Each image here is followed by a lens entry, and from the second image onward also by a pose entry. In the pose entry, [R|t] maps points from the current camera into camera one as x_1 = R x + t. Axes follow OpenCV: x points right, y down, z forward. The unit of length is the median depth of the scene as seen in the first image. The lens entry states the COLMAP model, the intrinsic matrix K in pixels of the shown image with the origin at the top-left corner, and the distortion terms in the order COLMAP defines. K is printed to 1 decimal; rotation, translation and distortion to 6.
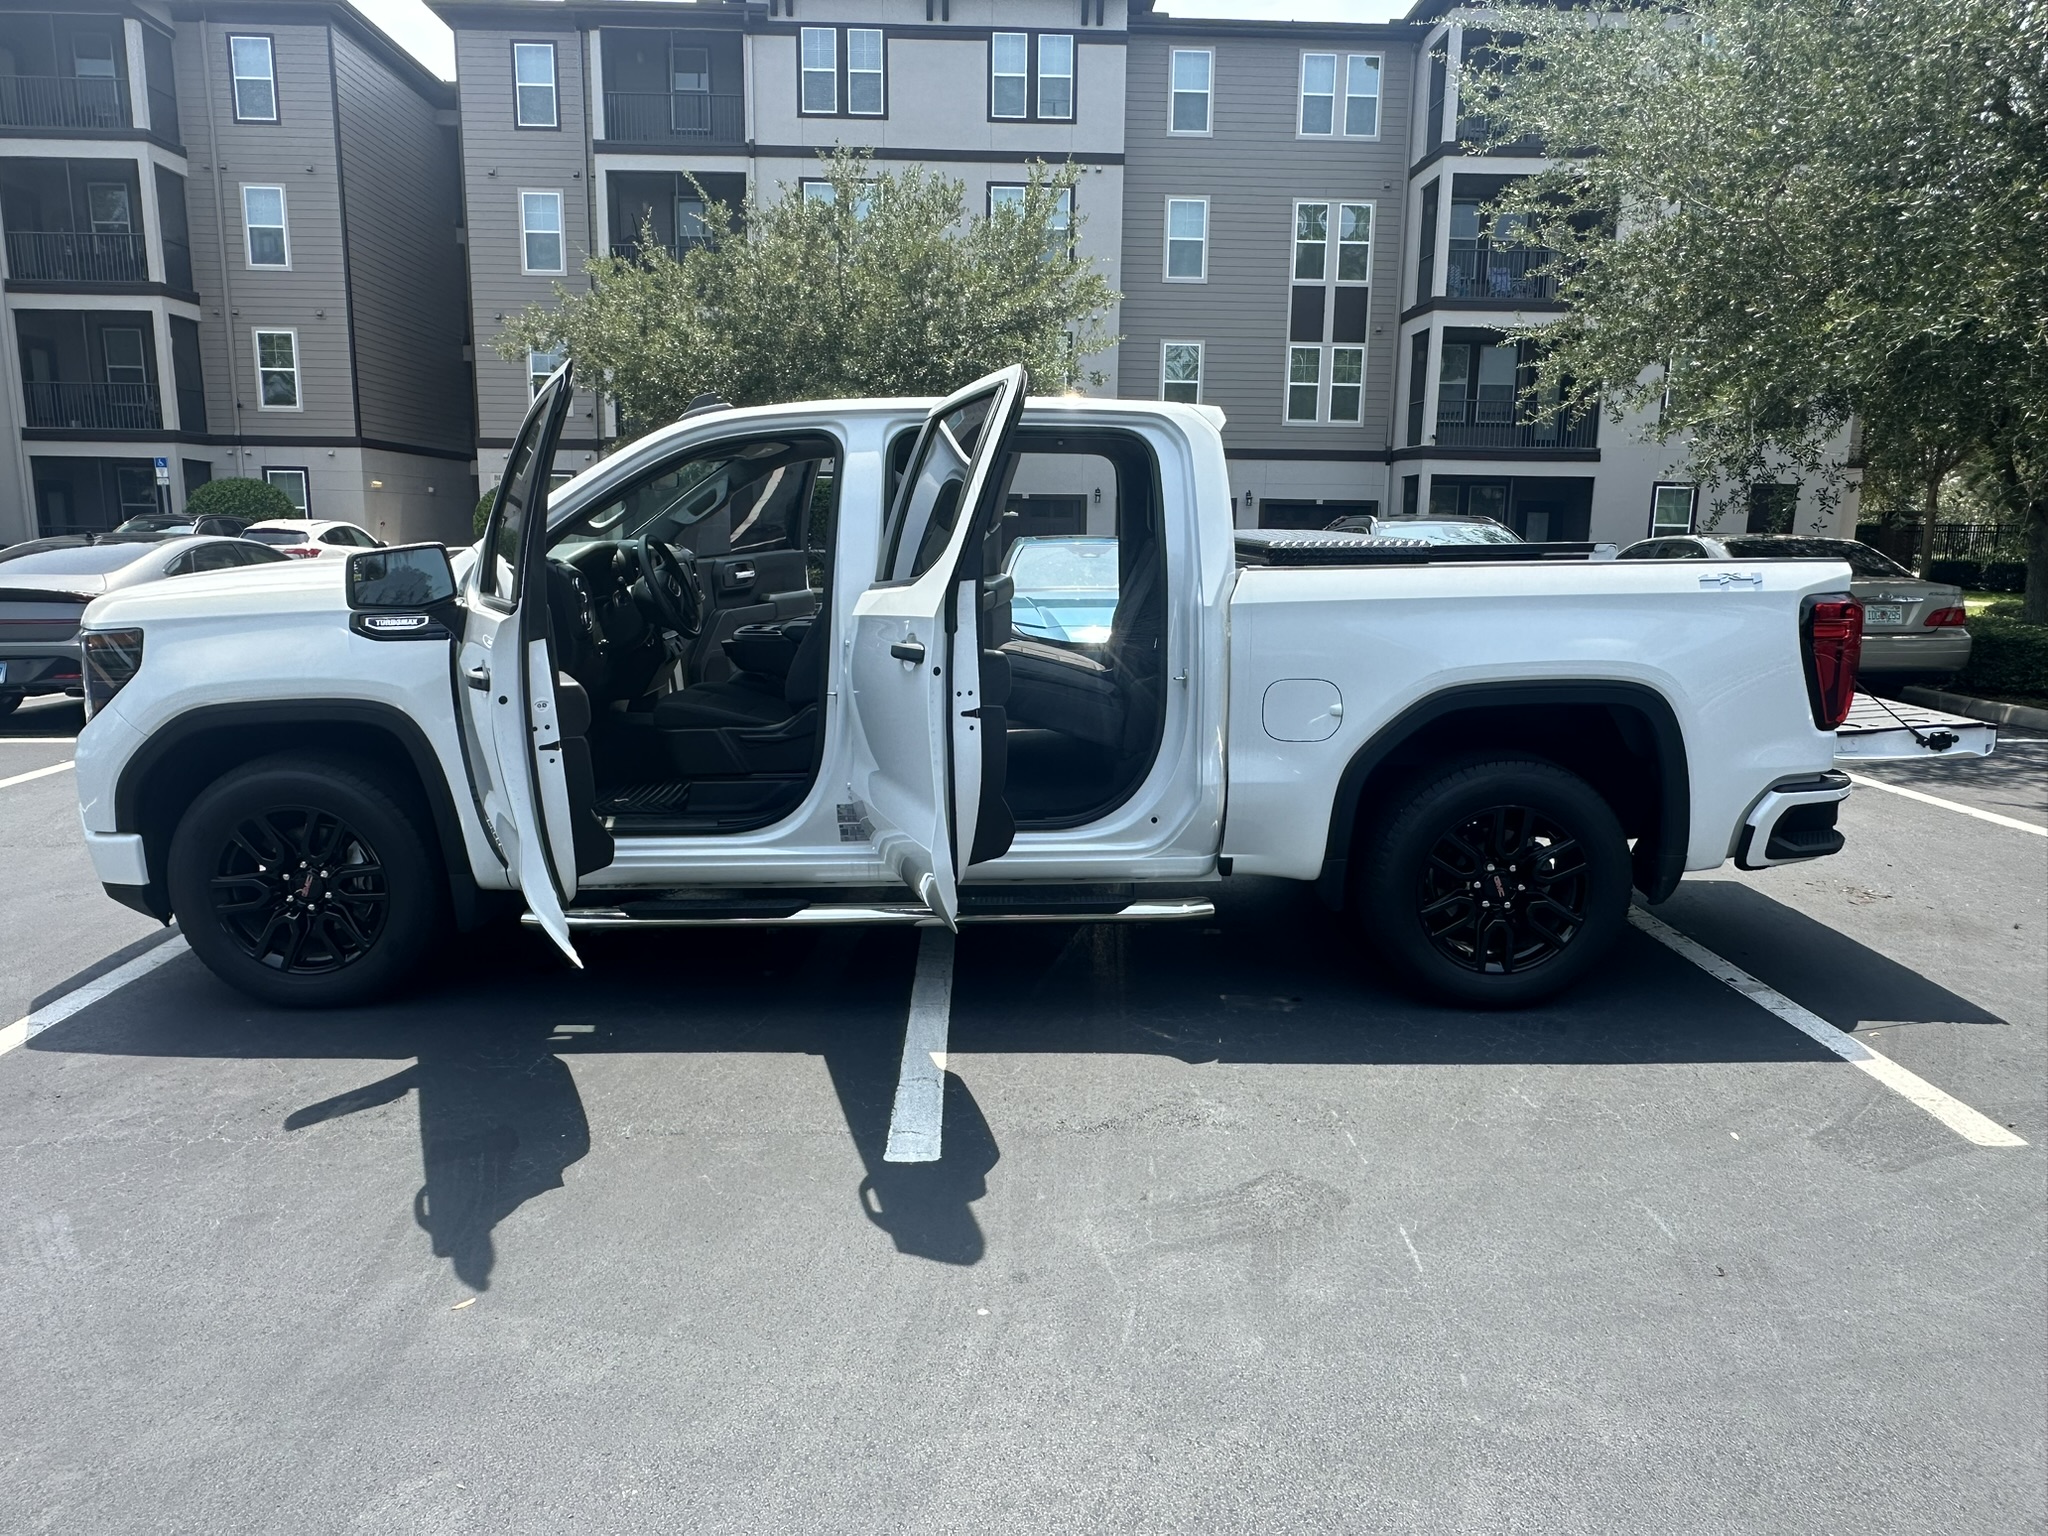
lens RADIAL K [[1293.5, 0, 1017.0], [0, 1293.5, 765.7], [0, 0, 1]] dist [0.006094, 0.002846]
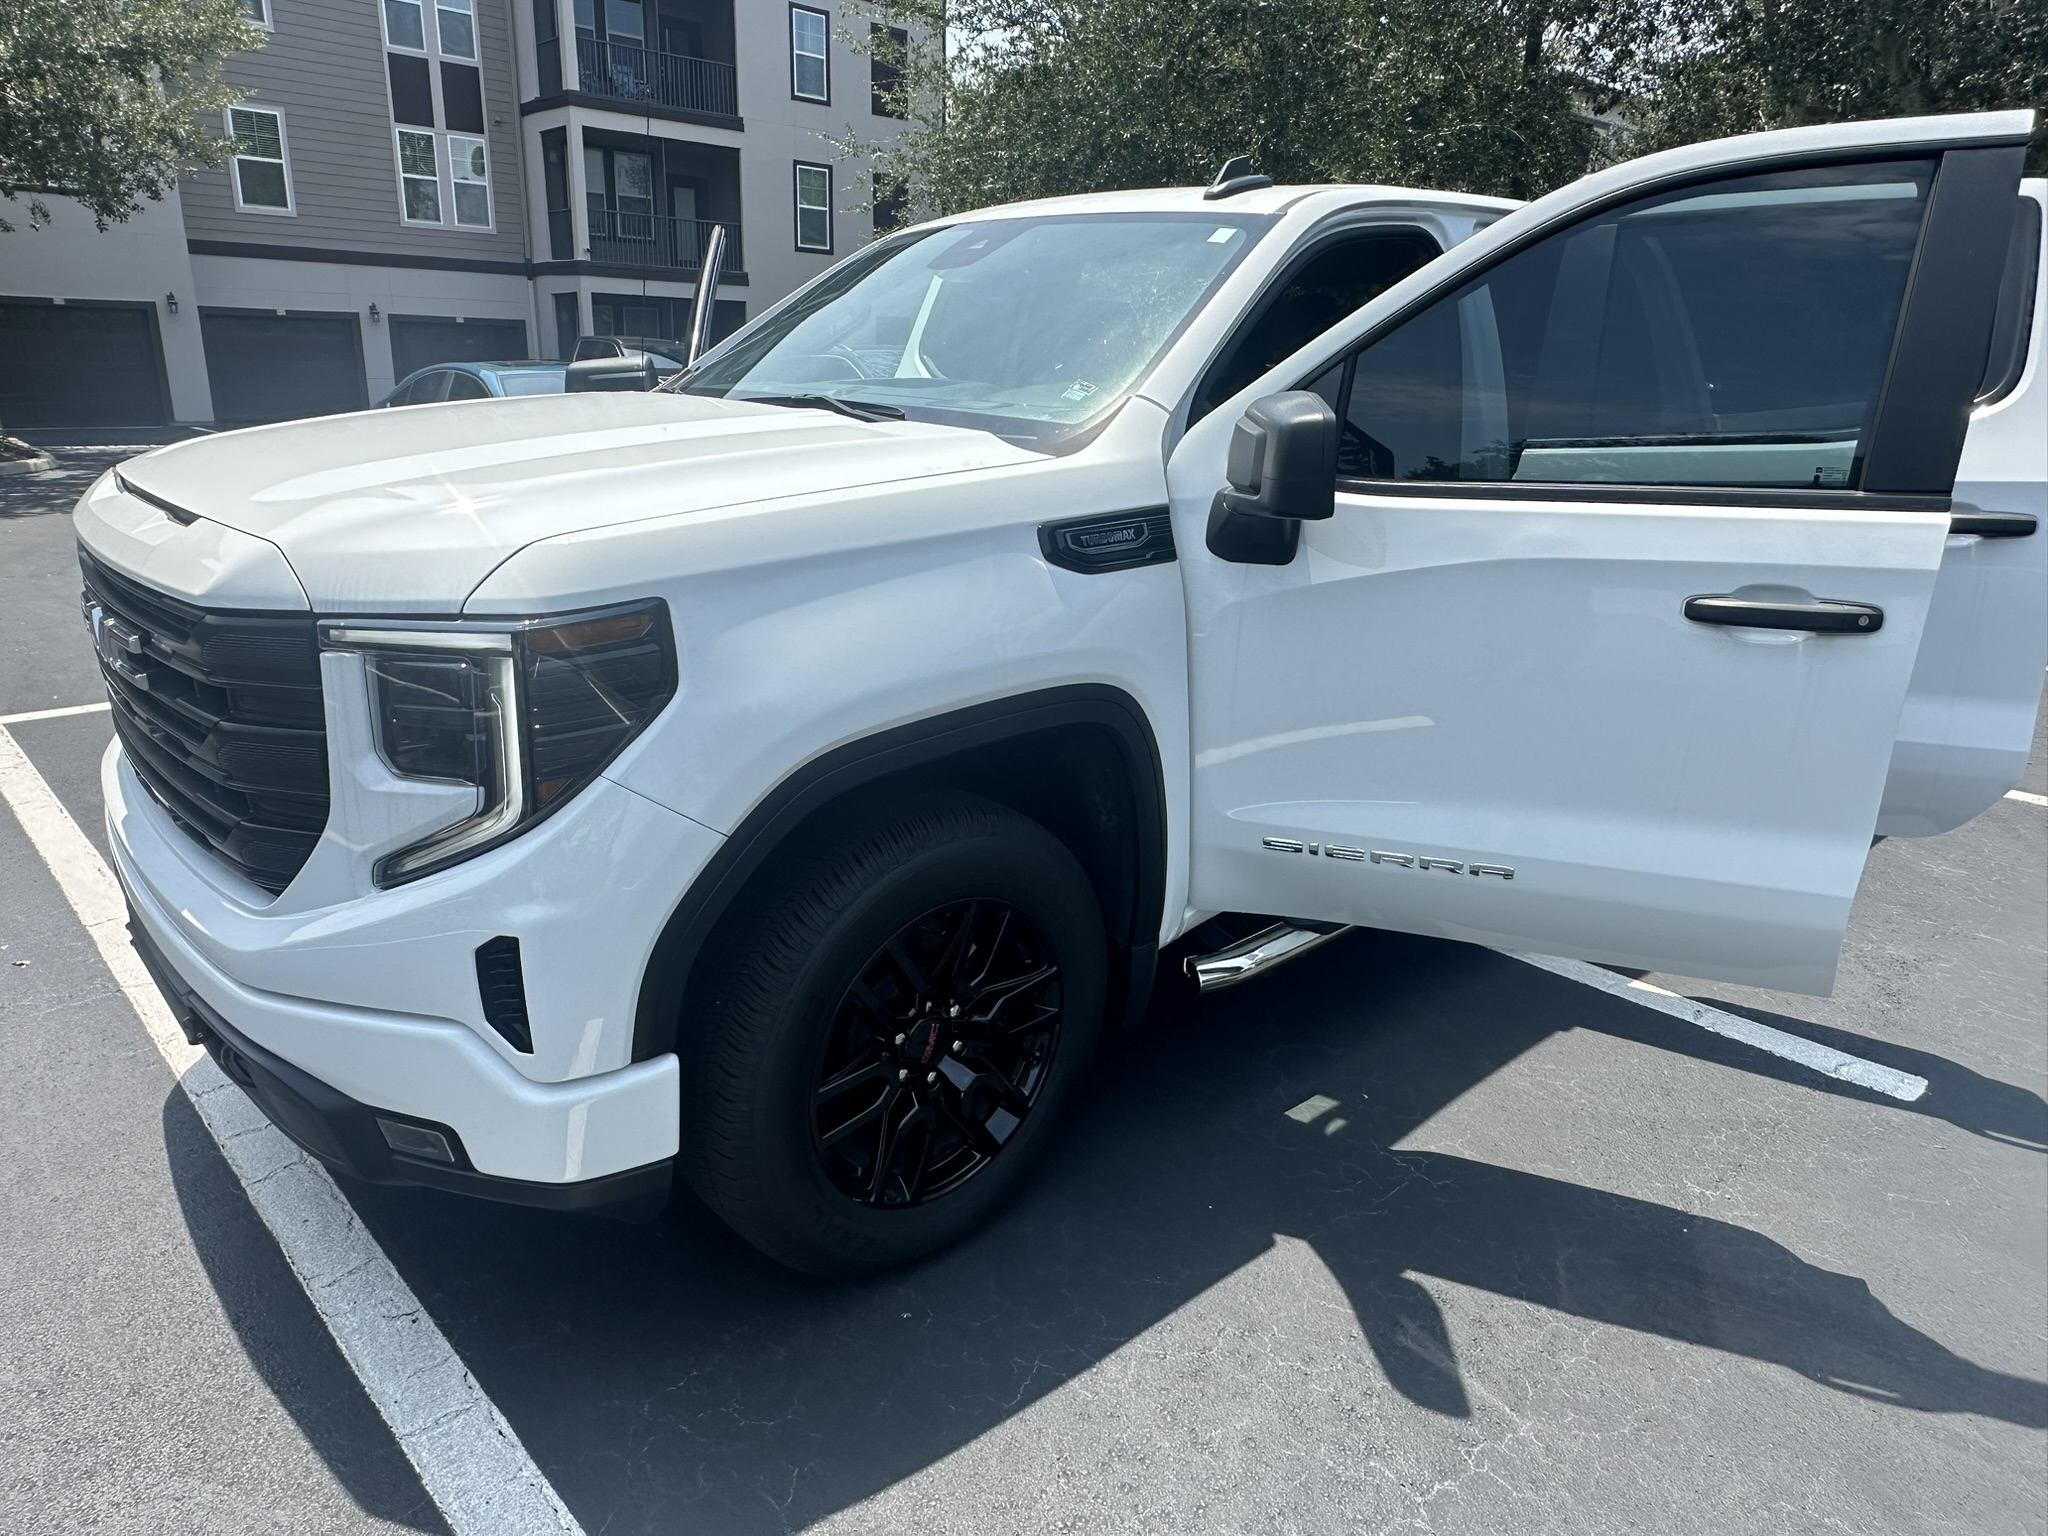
lens RADIAL K [[1293.5, 0, 1021.6], [0, 1293.5, 764.4], [0, 0, 1]] dist [0.006094, 0.002846]
pose [[0.750990, -0.194367, 0.631059, -0.100828], [0.112423, 0.979379, 0.167861, -0.013010], [-0.650673, -0.055116, 0.757355, 0.068638]]
